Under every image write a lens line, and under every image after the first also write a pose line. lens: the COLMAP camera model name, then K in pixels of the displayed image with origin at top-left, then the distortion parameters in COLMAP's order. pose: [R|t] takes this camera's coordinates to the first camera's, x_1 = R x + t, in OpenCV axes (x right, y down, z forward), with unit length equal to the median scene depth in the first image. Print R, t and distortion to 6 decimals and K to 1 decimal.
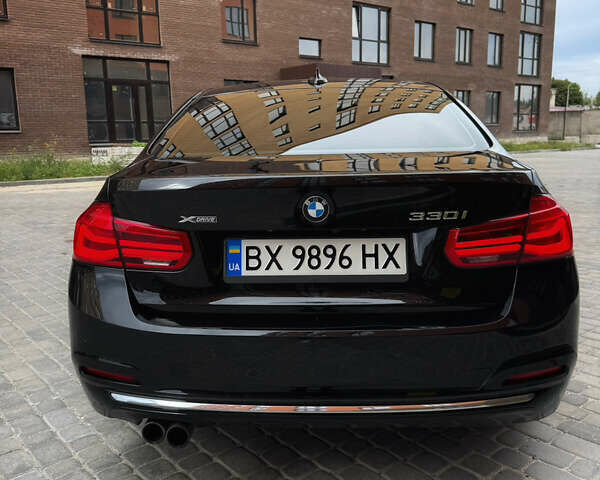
lens RADIAL K [[567.1, 0, 294.4], [0, 567.1, 230.3], [0, 0, 1]] dist [0.017476, 0.000000]
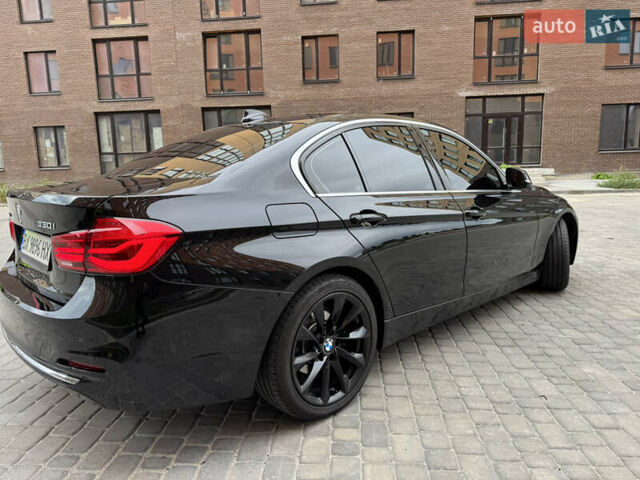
lens RADIAL K [[450.5, 0, 319.9], [0, 450.5, 233.0], [0, 0, 1]] dist [0.042435, -0.052771]
pose [[0.720688, 0.103511, -0.685488, 0.111829], [-0.106567, 0.993579, 0.037995, -0.008661], [0.685020, 0.045668, 0.727092, 0.051265]]
